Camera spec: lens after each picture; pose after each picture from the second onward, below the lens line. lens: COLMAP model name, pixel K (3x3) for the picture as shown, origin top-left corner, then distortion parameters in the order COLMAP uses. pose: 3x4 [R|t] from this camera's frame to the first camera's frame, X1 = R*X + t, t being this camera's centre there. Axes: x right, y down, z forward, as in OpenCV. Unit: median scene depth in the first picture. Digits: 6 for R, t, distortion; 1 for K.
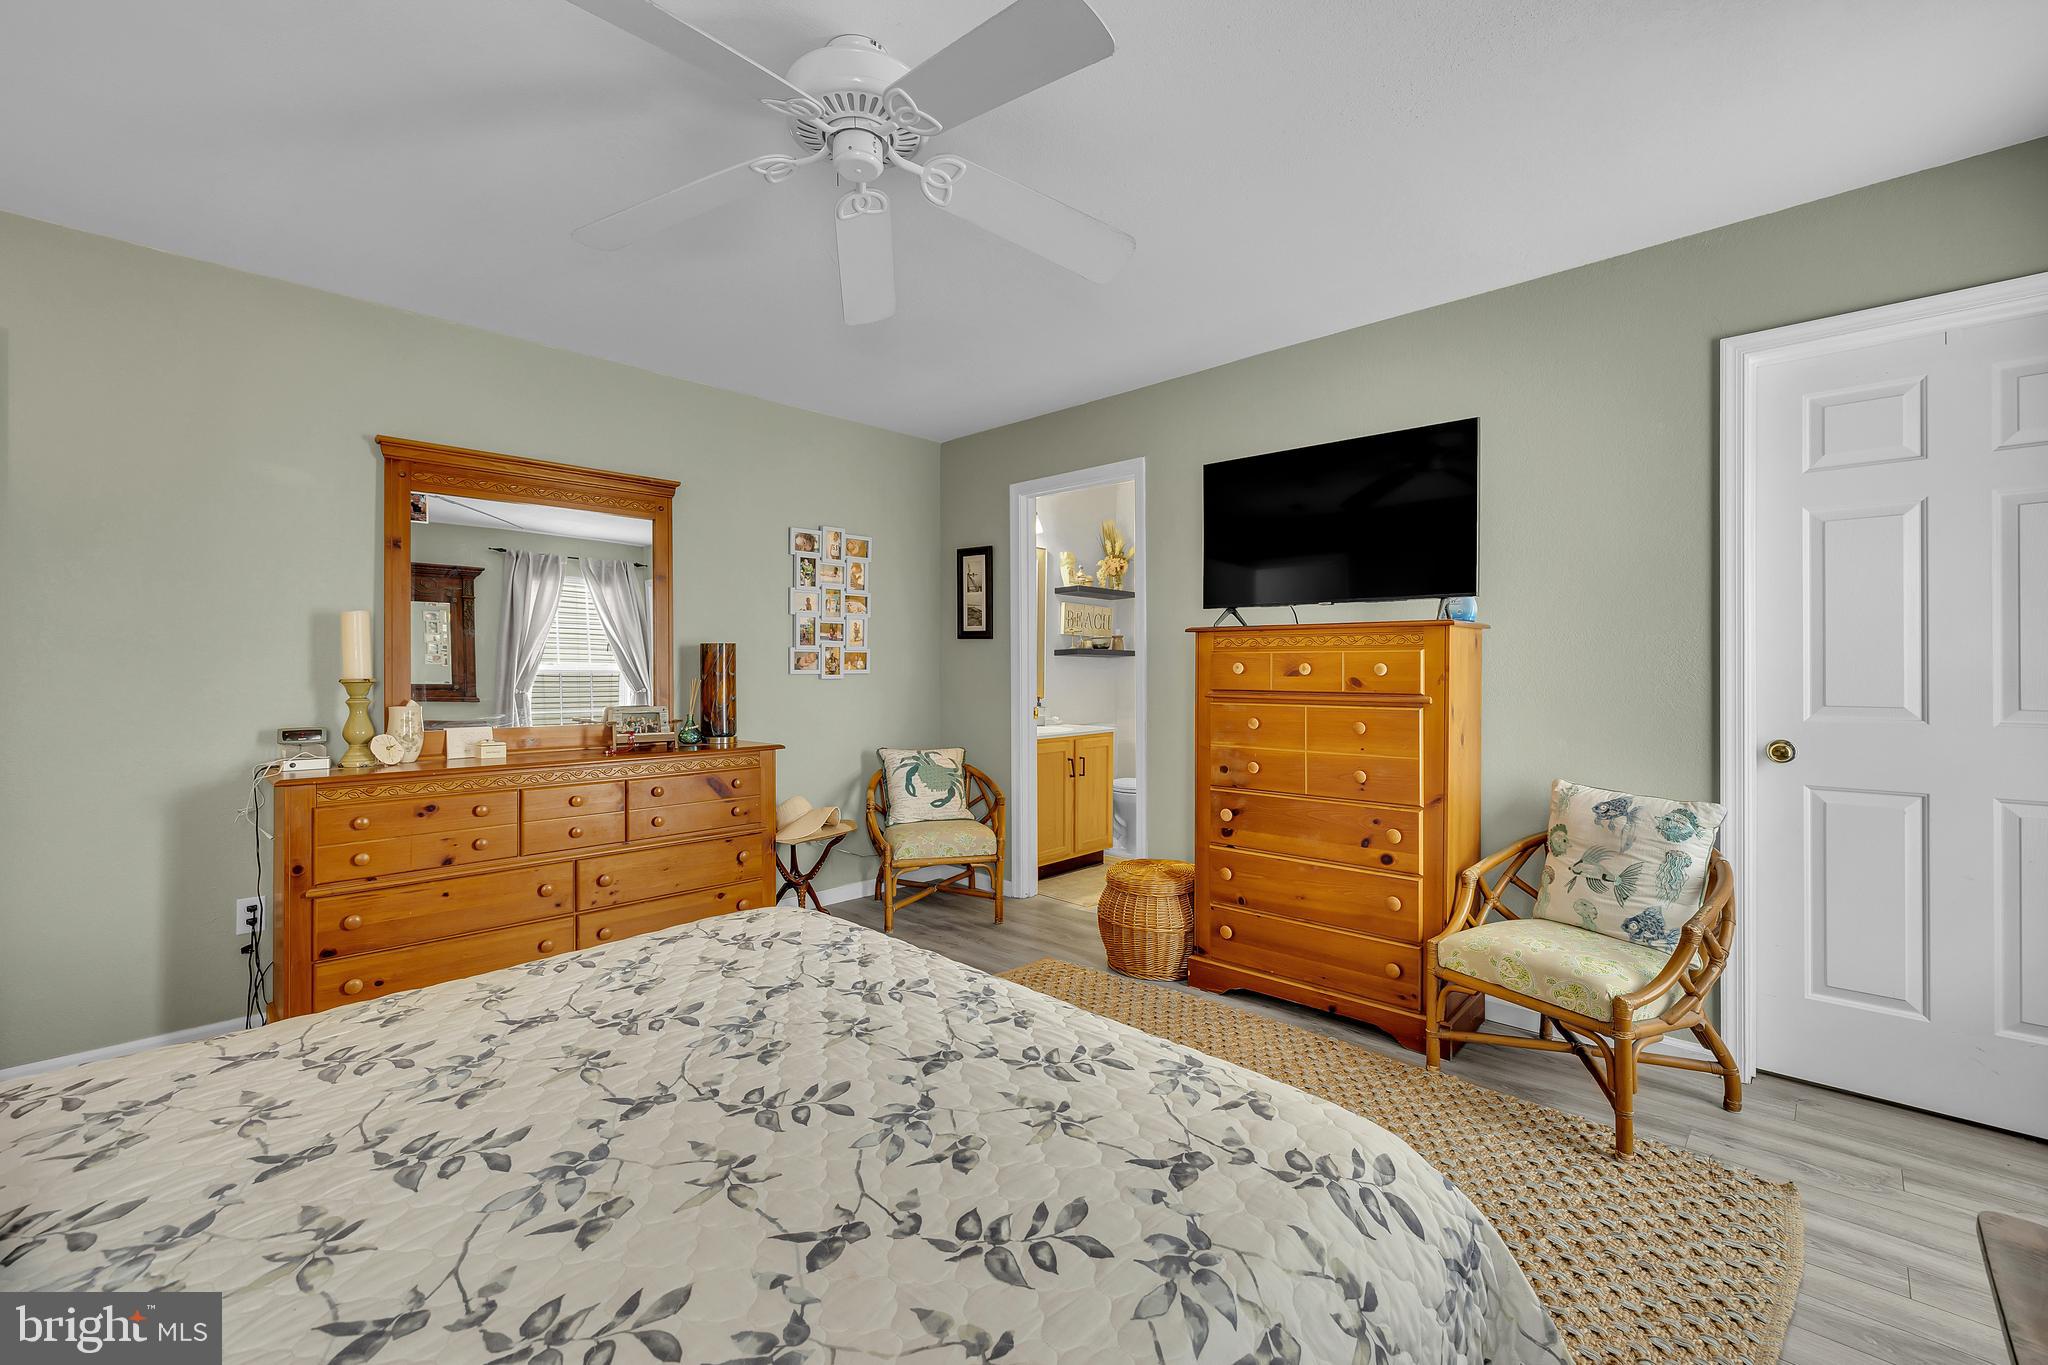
lens RADIAL K [[849.8, 0, 1020.3], [0, 849.8, 677.2], [0, 0, 1]] dist [-0.000278, -0.000187]
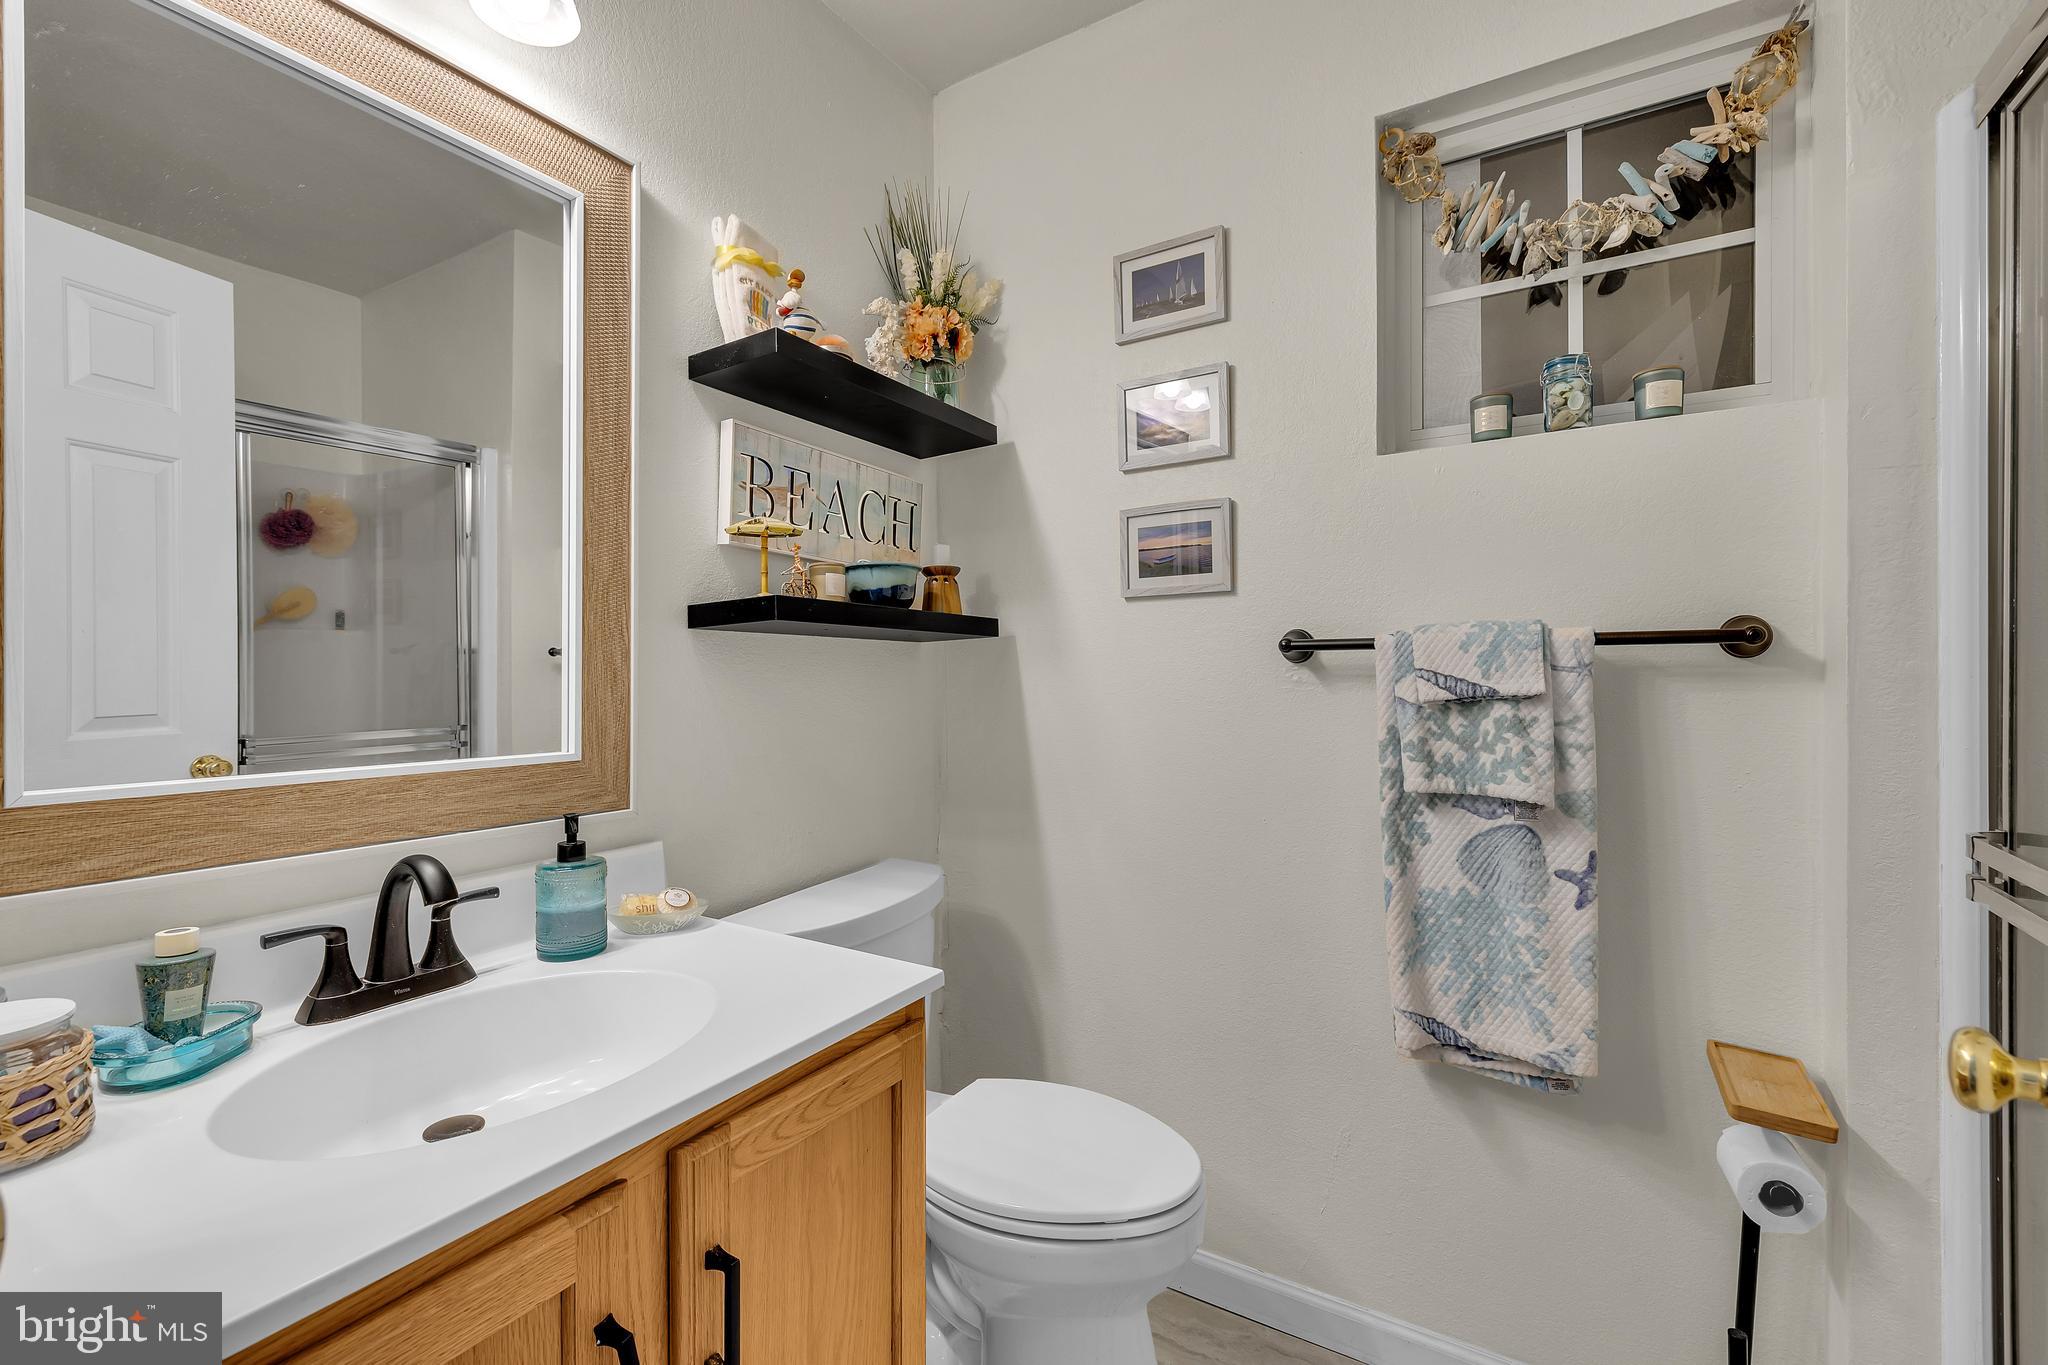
lens RADIAL K [[849.8, 0, 1037.9], [0, 849.8, 696.0], [0, 0, 1]] dist [-0.000278, -0.000187]
pose [[0.973185, -0.008698, 0.229859, 0.101746], [0.008400, 0.999962, 0.002274, -0.005392], [-0.229870, -0.000283, 0.973221, 0.907000]]
